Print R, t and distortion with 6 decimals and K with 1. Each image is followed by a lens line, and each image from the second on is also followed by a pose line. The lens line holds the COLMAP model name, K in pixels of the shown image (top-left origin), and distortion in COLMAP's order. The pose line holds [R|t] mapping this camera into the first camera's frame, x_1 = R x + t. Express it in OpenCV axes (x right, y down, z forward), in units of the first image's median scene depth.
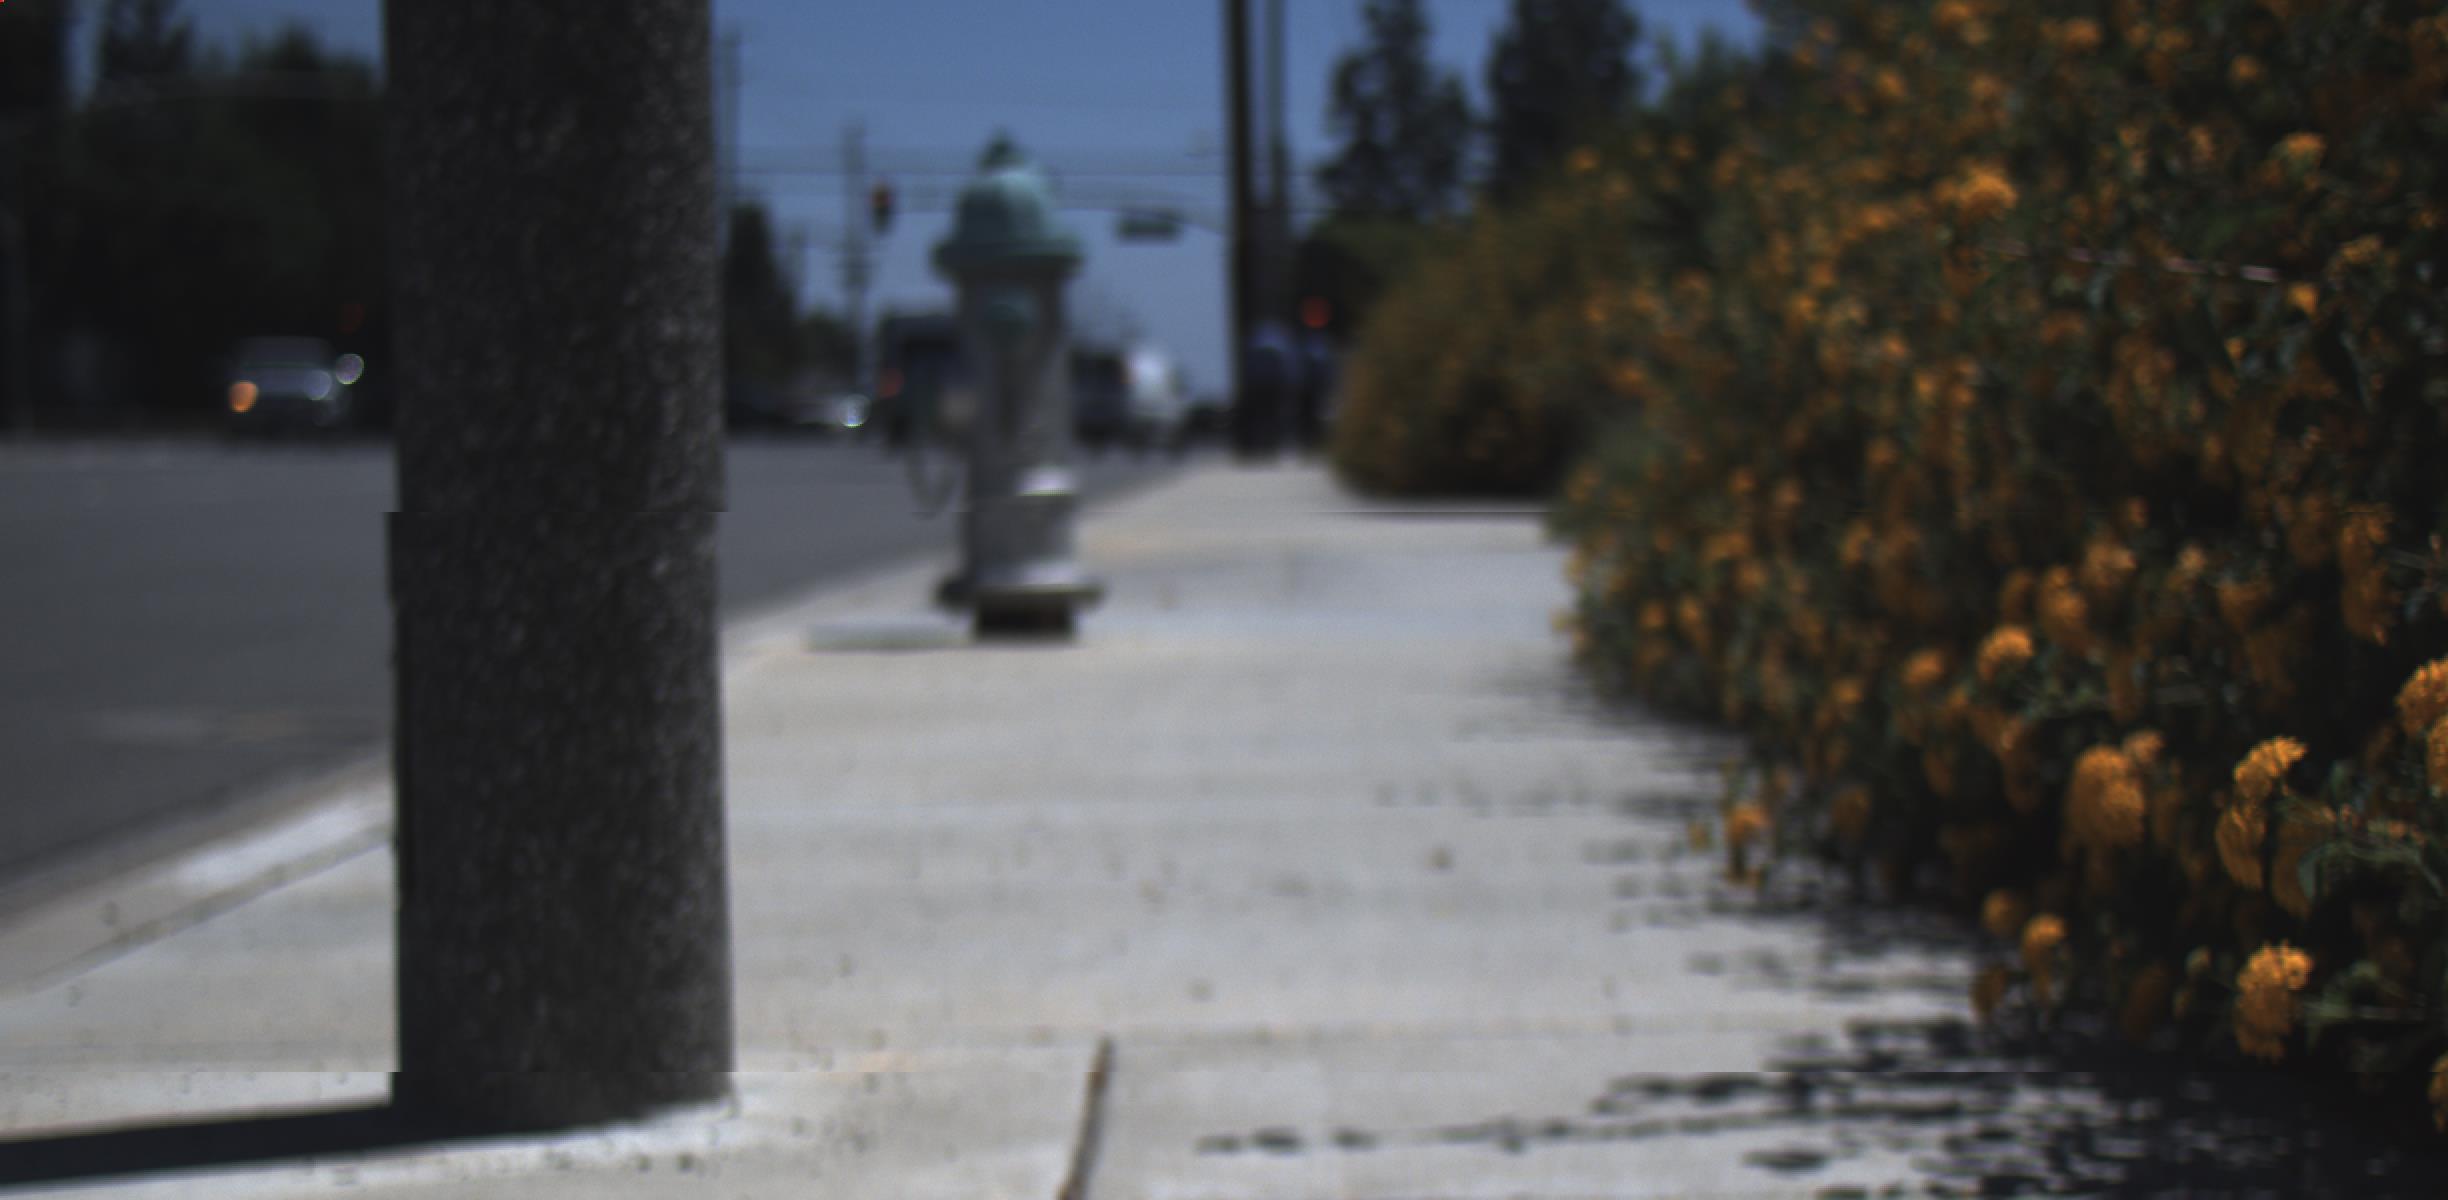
lens RADIAL K [[4473.6, 0, 1186.3], [0, 4473.6, 681.2], [0, 0, 1]] dist [-0.003996, 0.429578]
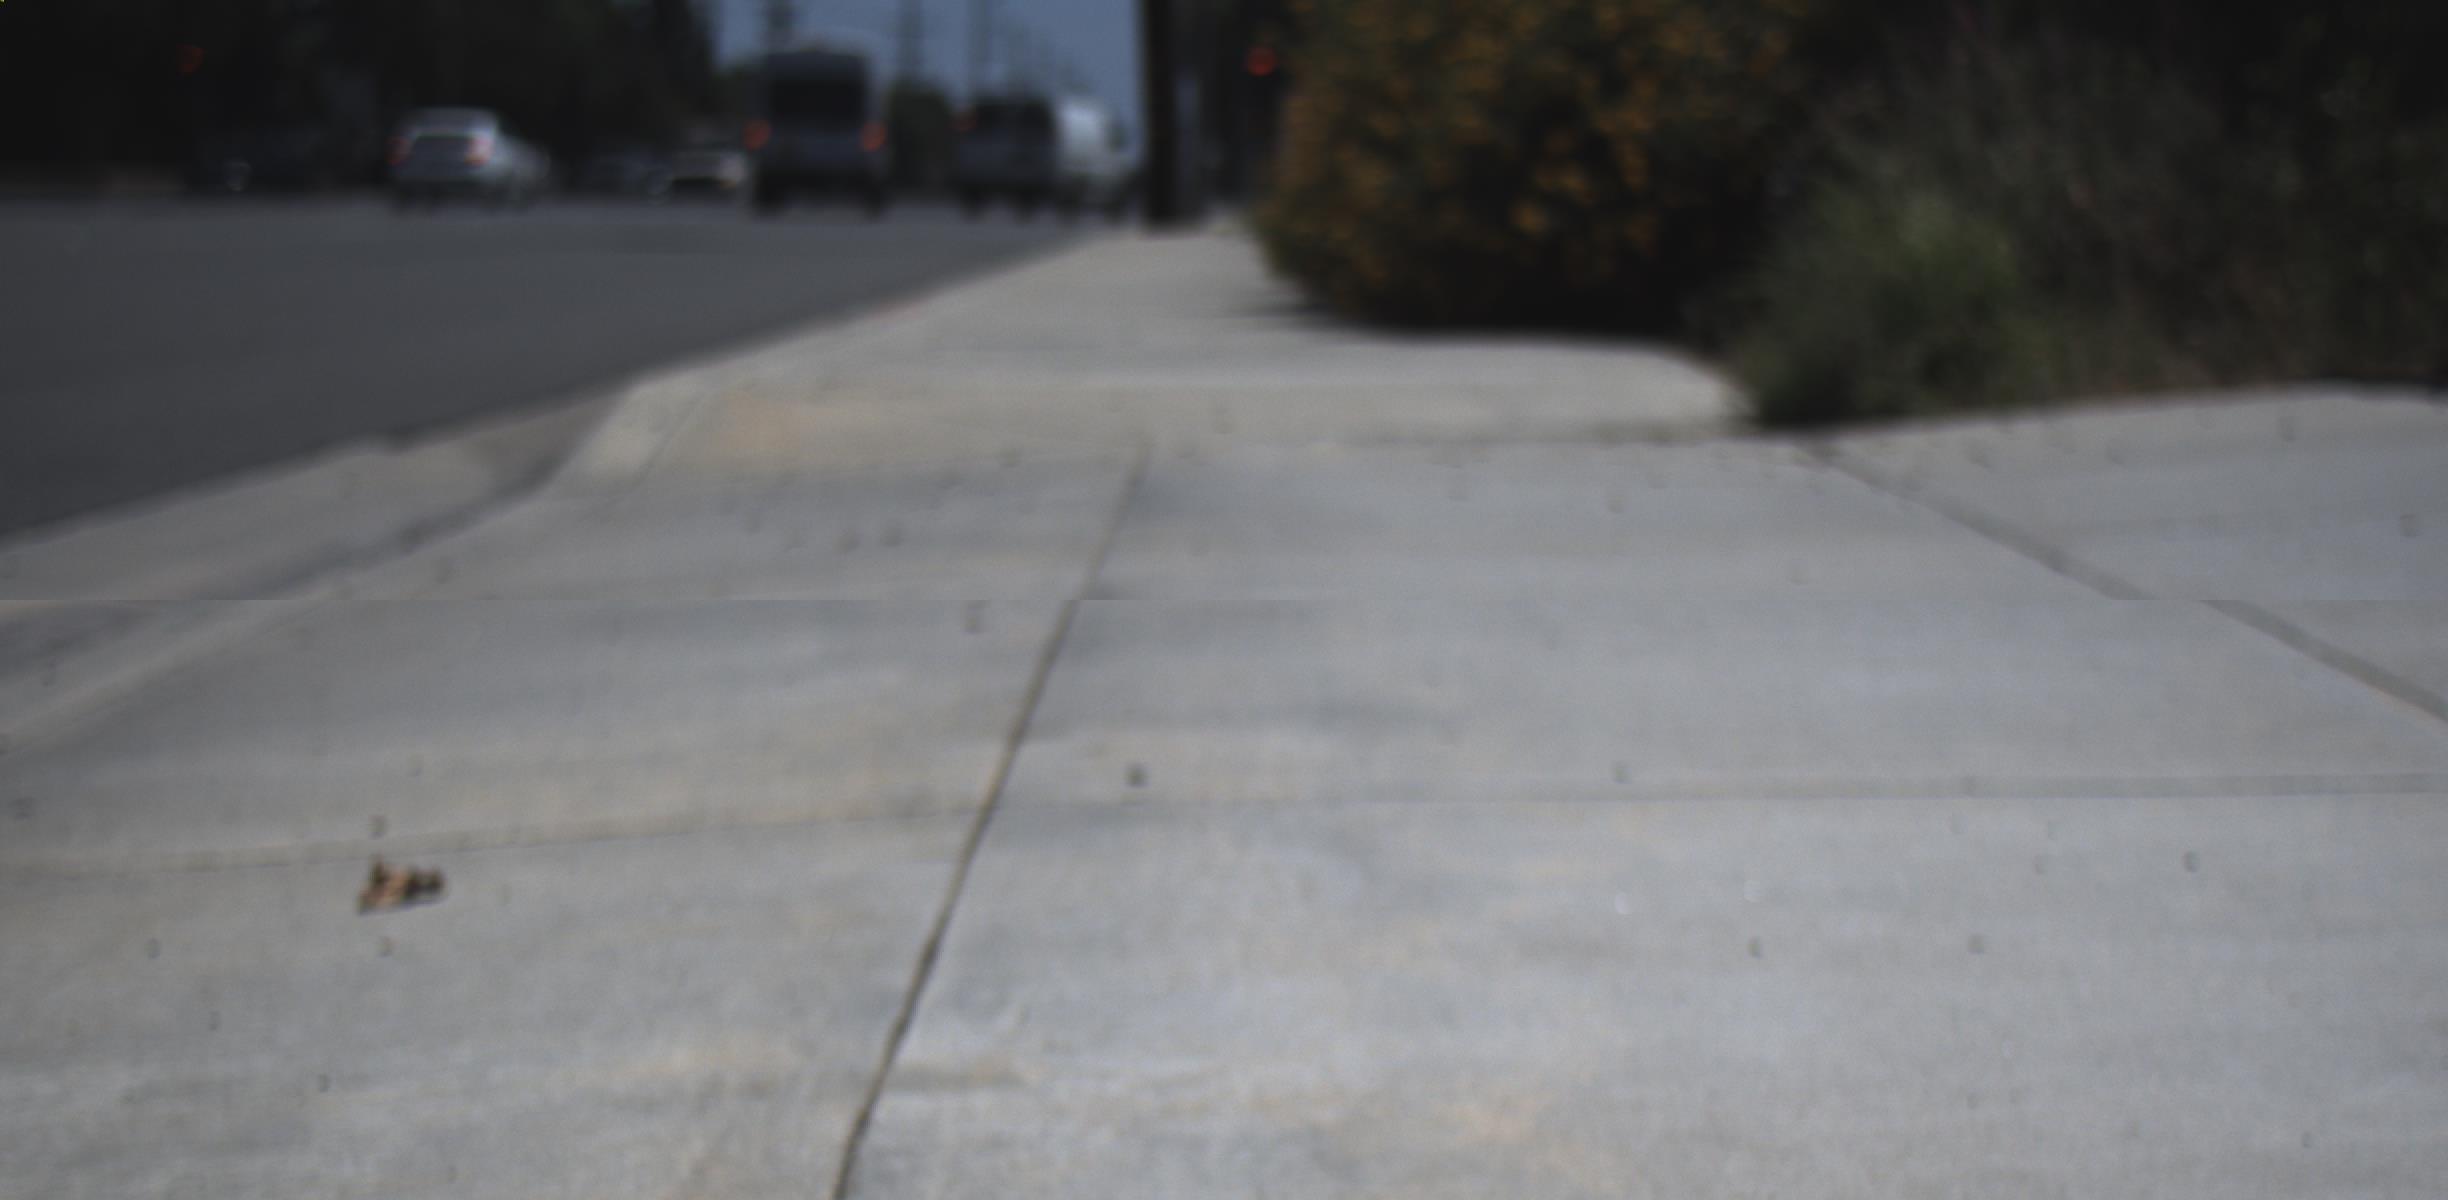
lens RADIAL K [[4521.9, 0, 1087.2], [0, 4521.9, 601.1], [0, 0, 1]] dist [0.018599, 0.115317]
pose [[0.999915, 0.008121, -0.010164, 0.003462], [-0.007768, 0.999382, 0.034287, -0.004442], [0.010437, -0.034206, 0.999360, 0.083661]]
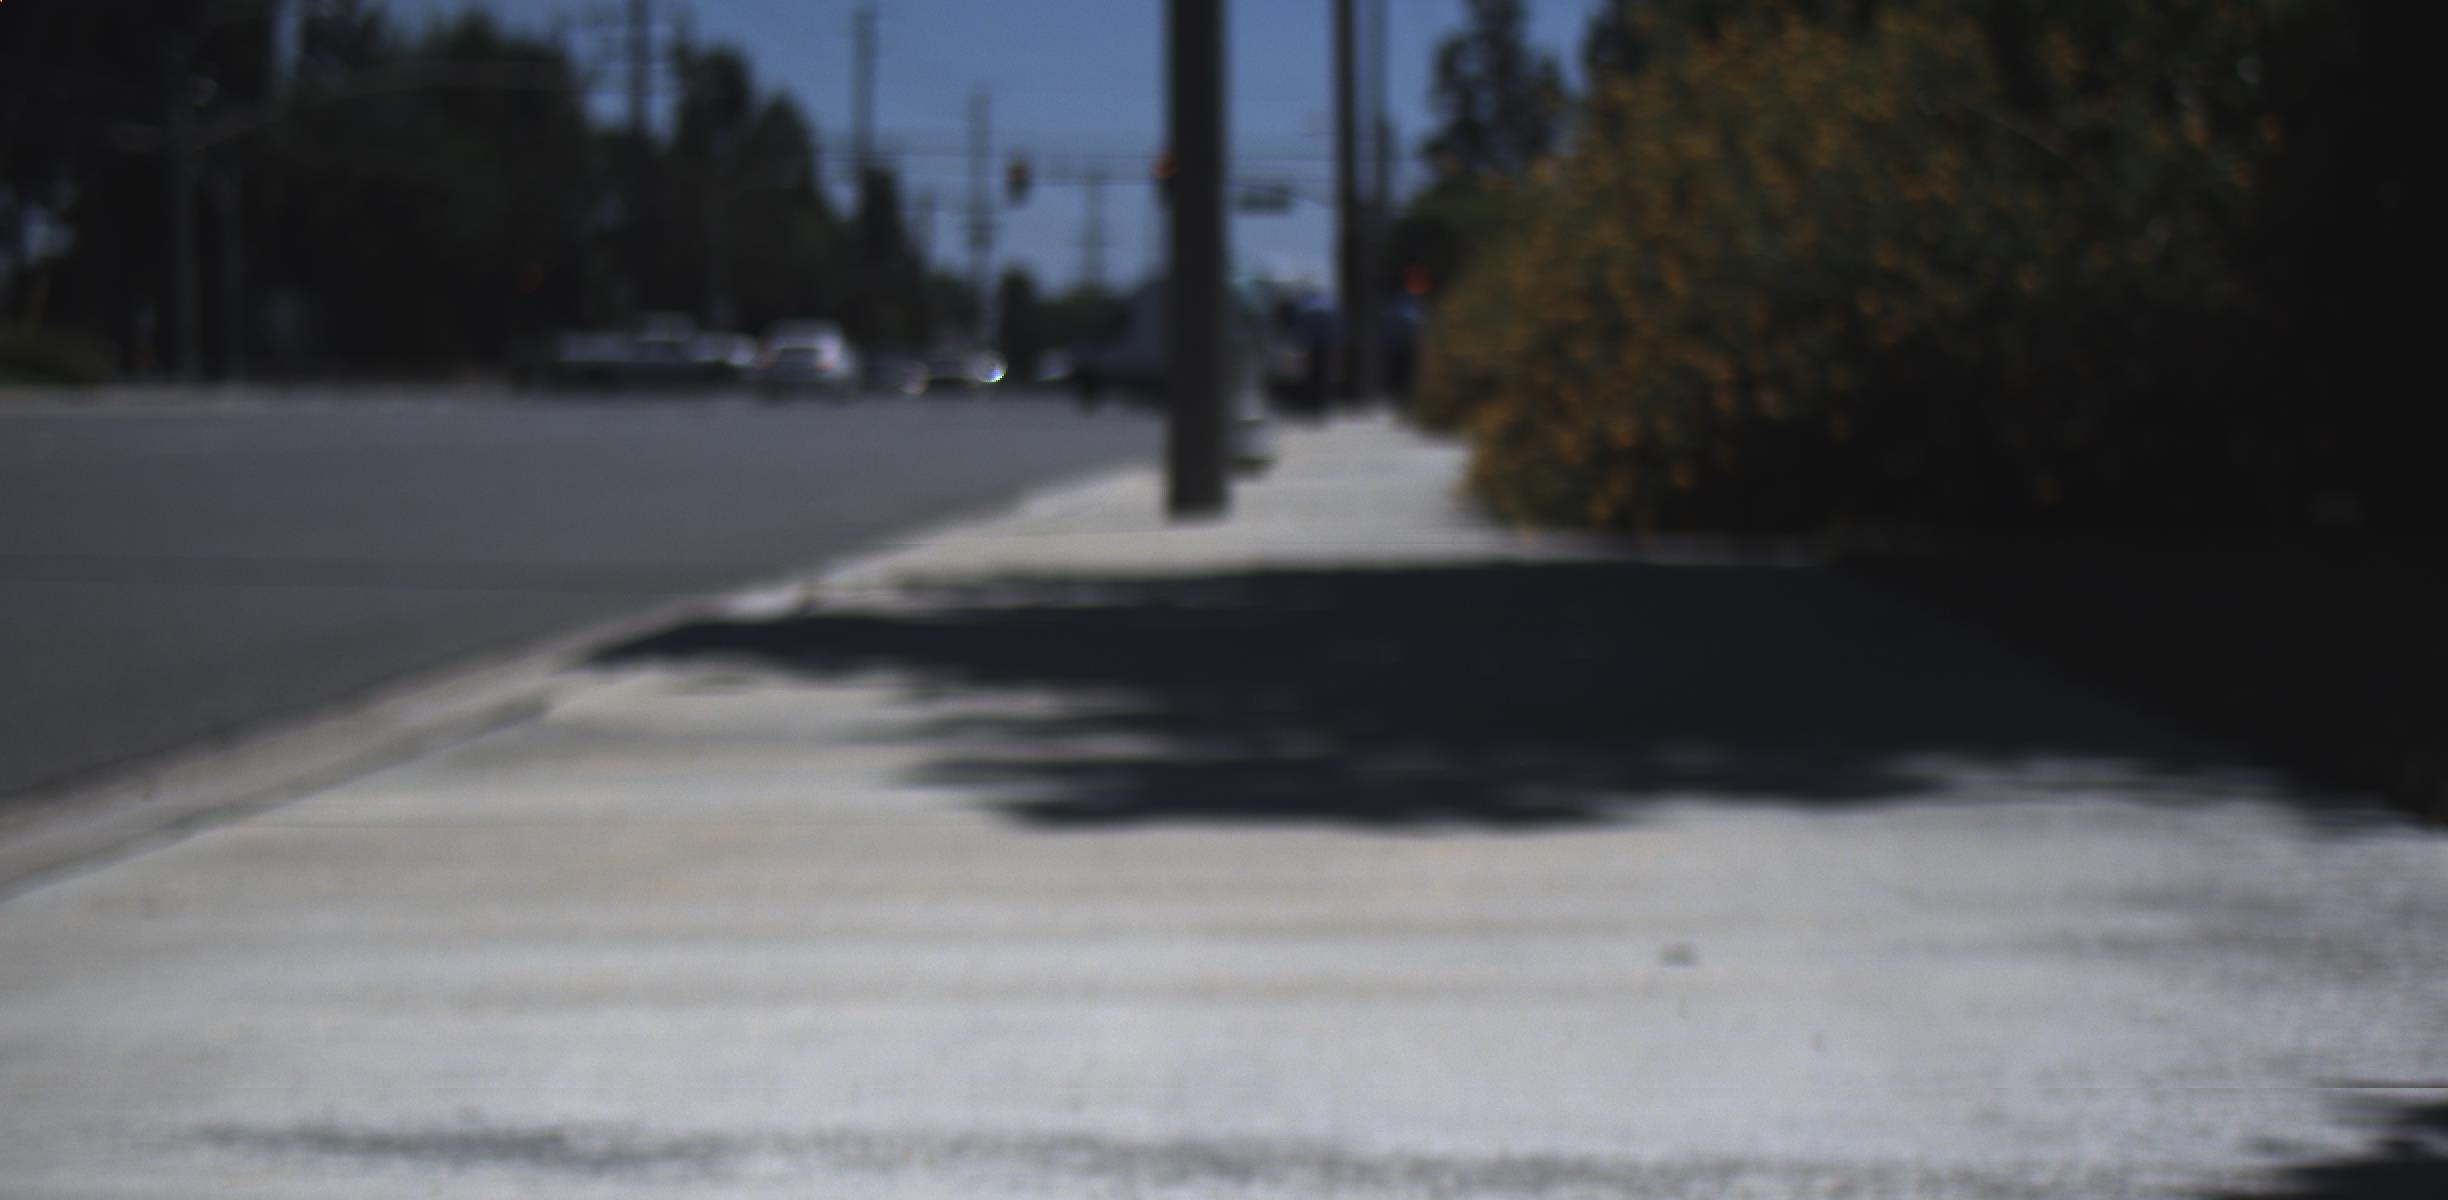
lens RADIAL K [[4483.7, 0, 1153.6], [0, 4483.7, 608.3], [0, 0, 1]] dist [0.048069, 0.244121]
pose [[0.999490, 0.009275, -0.030553, -0.000843], [-0.009484, 0.999932, -0.006723, 0.005035], [0.030488, 0.007009, 0.999511, -0.085756]]
